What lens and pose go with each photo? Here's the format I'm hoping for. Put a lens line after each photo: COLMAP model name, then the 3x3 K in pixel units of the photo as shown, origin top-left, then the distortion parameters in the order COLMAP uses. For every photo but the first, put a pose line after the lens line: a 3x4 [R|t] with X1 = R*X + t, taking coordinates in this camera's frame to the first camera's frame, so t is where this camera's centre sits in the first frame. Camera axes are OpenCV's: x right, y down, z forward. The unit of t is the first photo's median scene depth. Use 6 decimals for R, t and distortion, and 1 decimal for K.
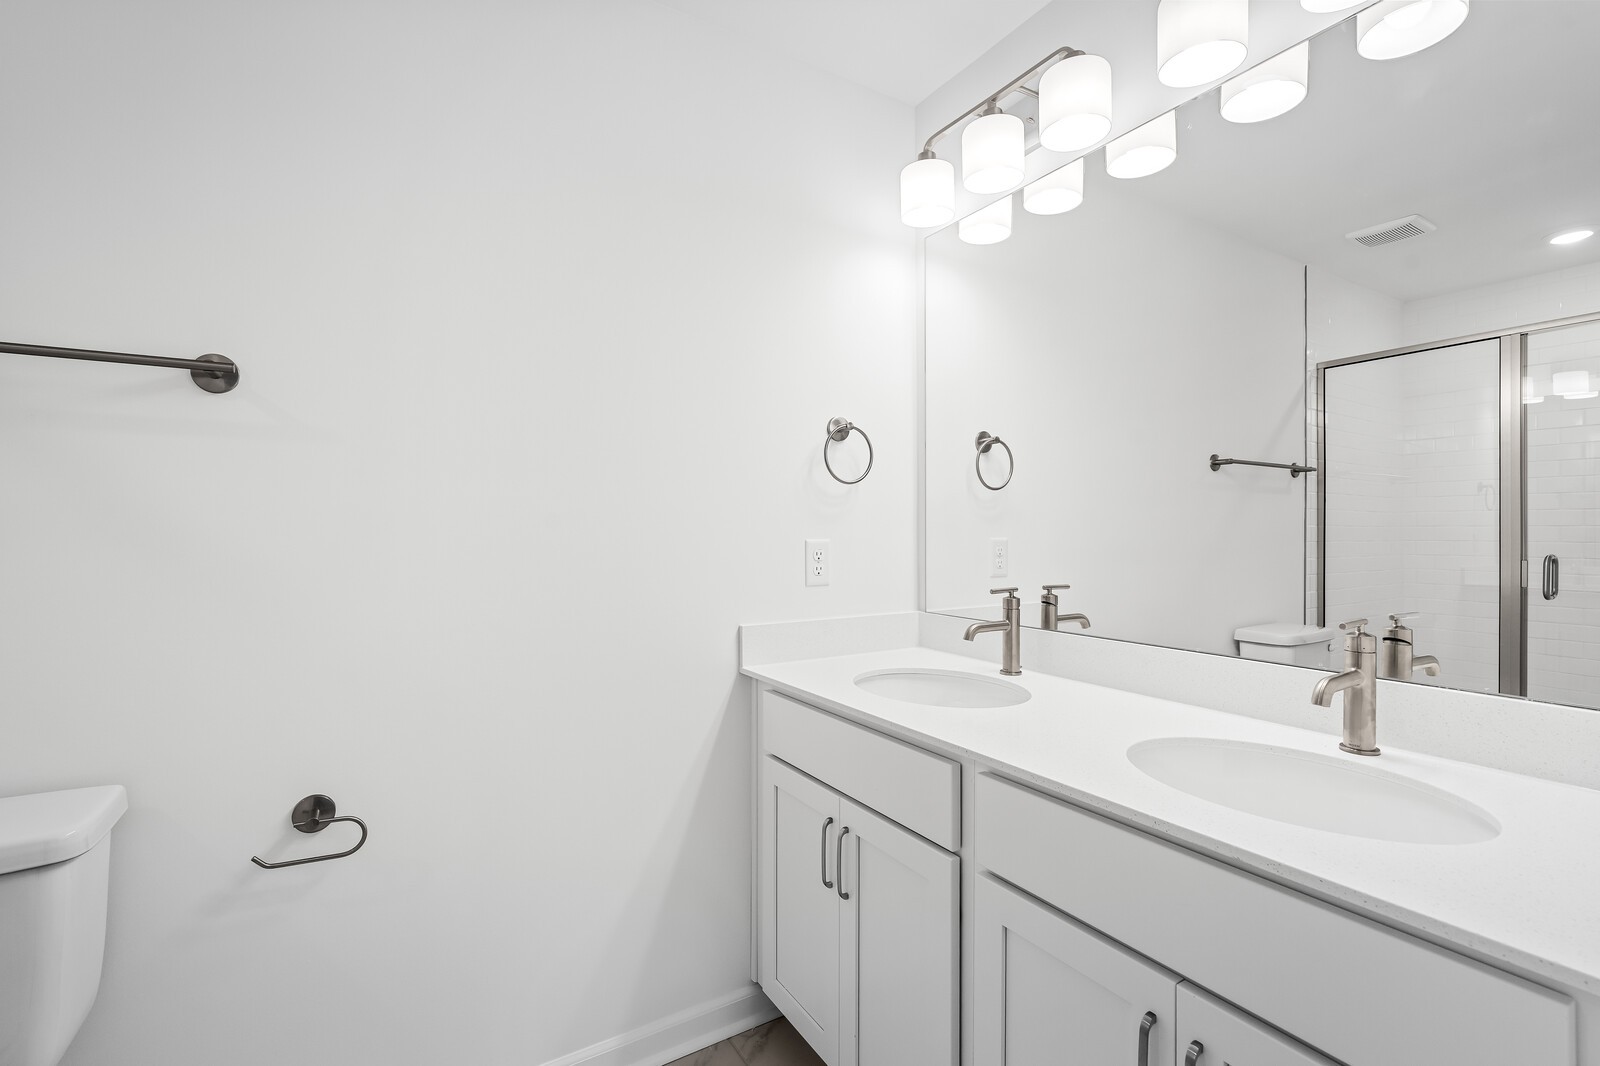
lens RADIAL K [[718.2, 0, 799.4], [0, 718.2, 528.1], [0, 0, 1]] dist [-0.003641, -0.000073]
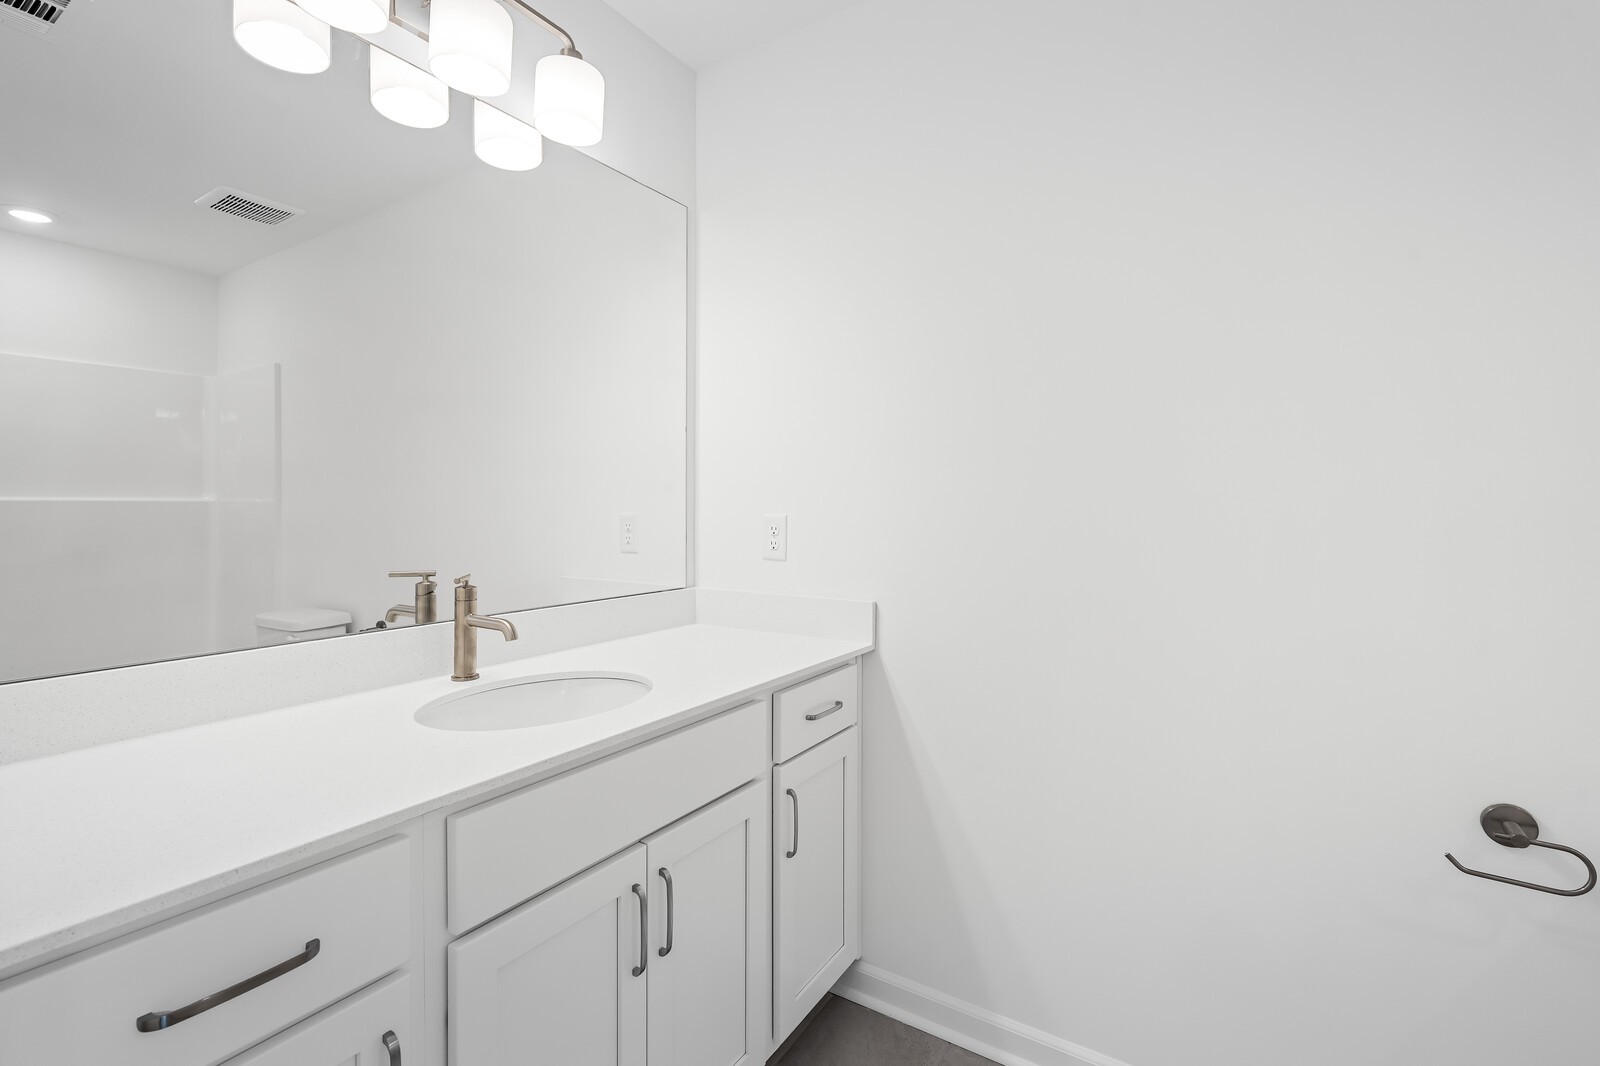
lens RADIAL K [[718.2, 0, 799.4], [0, 718.2, 528.1], [0, 0, 1]] dist [-0.003641, -0.000073]
pose [[-0.448891, -0.021957, 0.893317, -0.683445], [-0.010277, 0.999759, 0.019409, 0.016192], [-0.893528, -0.000468, -0.449008, 1.174009]]
